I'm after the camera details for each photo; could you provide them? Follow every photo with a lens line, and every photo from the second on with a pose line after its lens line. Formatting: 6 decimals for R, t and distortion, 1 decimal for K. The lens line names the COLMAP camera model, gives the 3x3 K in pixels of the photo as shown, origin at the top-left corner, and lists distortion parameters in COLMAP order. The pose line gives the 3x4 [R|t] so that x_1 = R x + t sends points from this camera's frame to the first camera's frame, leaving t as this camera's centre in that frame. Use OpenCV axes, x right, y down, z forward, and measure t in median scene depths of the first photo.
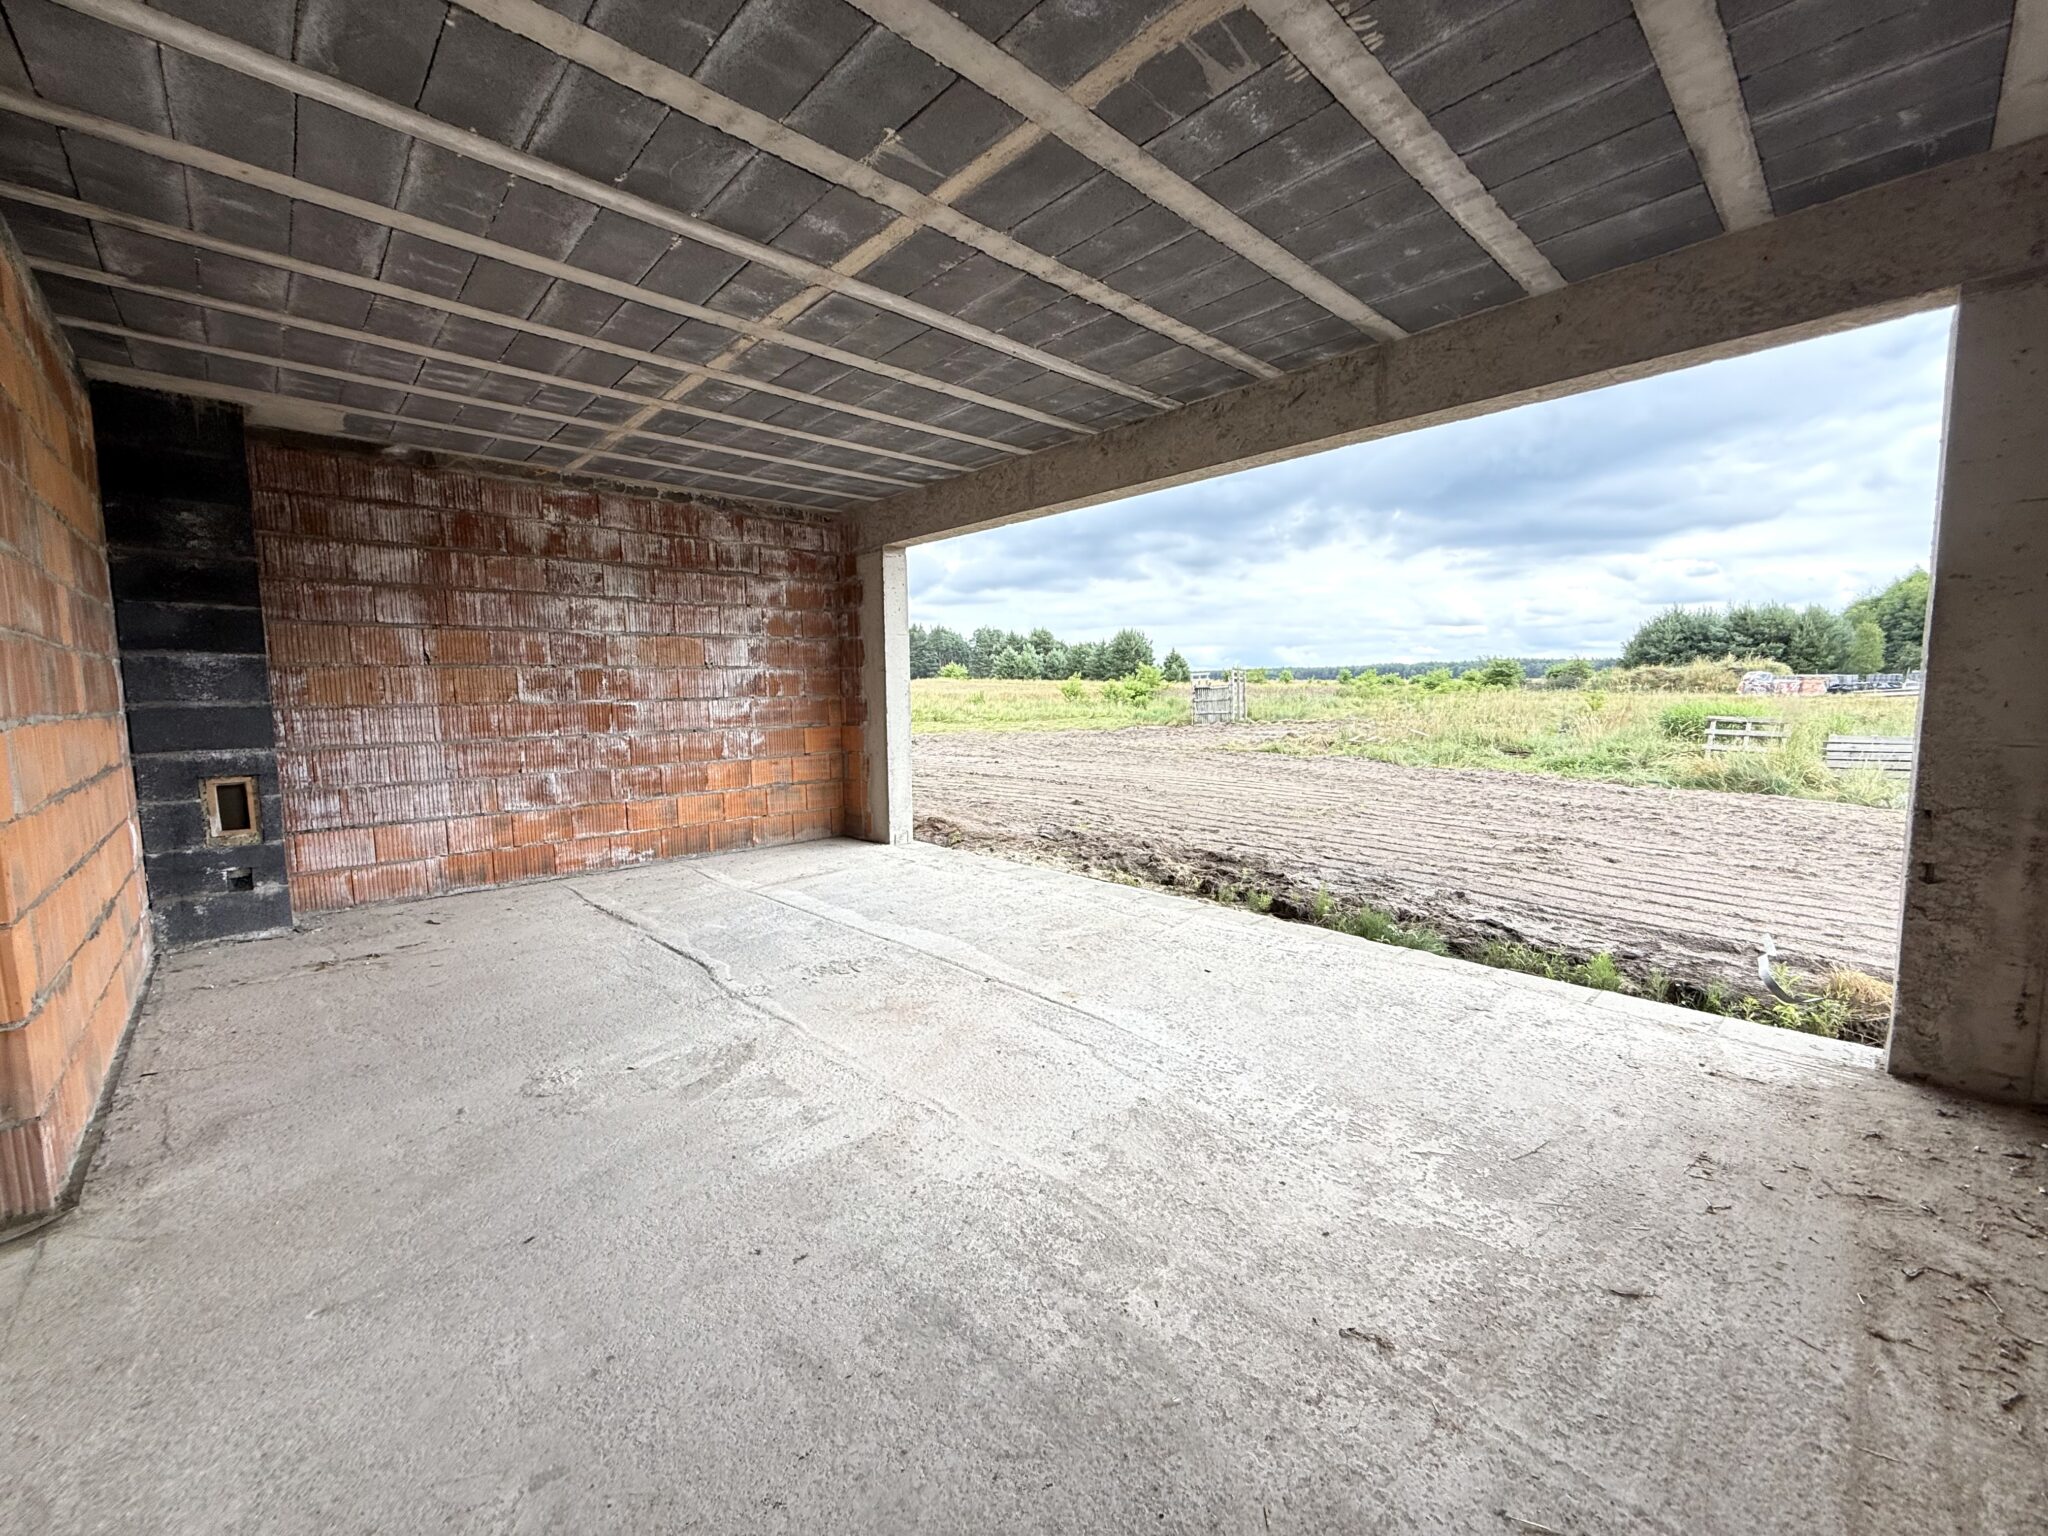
lens RADIAL K [[813.6, 0, 1016.3], [0, 813.6, 768.9], [0, 0, 1]] dist [0.001539, -0.000157]
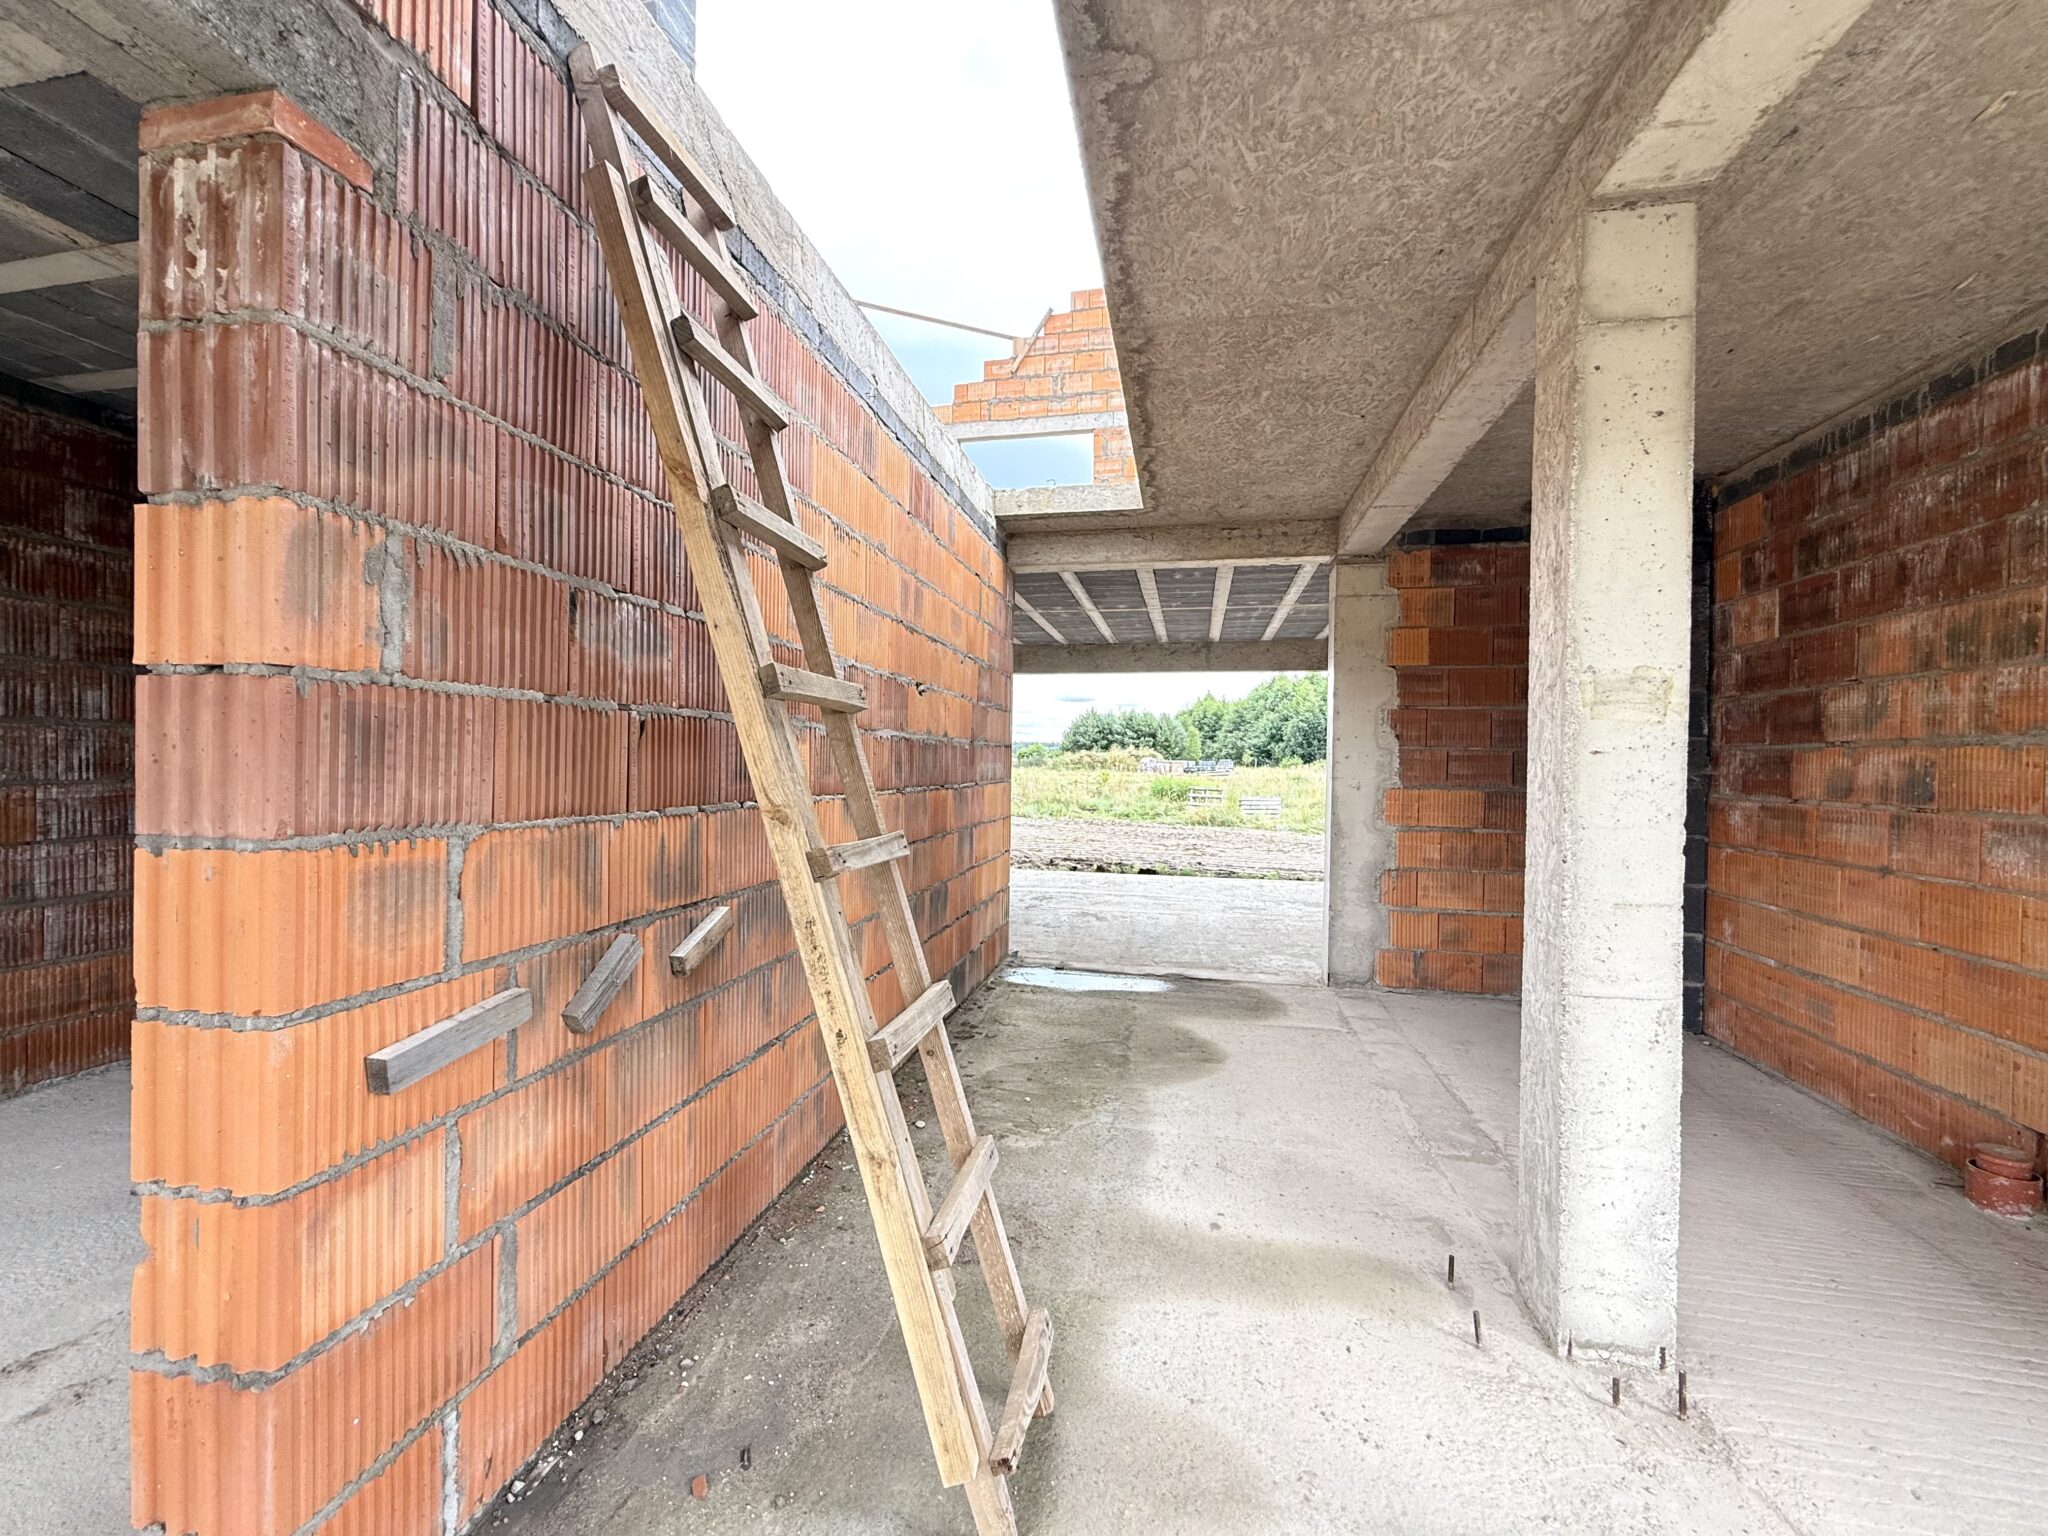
lens RADIAL K [[813.6, 0, 1016.3], [0, 813.6, 768.9], [0, 0, 1]] dist [0.001539, -0.000157]
pose [[0.820715, 0.017470, 0.571070, -1.455977], [0.032077, 0.996547, -0.076585, 0.065835], [-0.570436, 0.081173, 0.817321, -0.714283]]
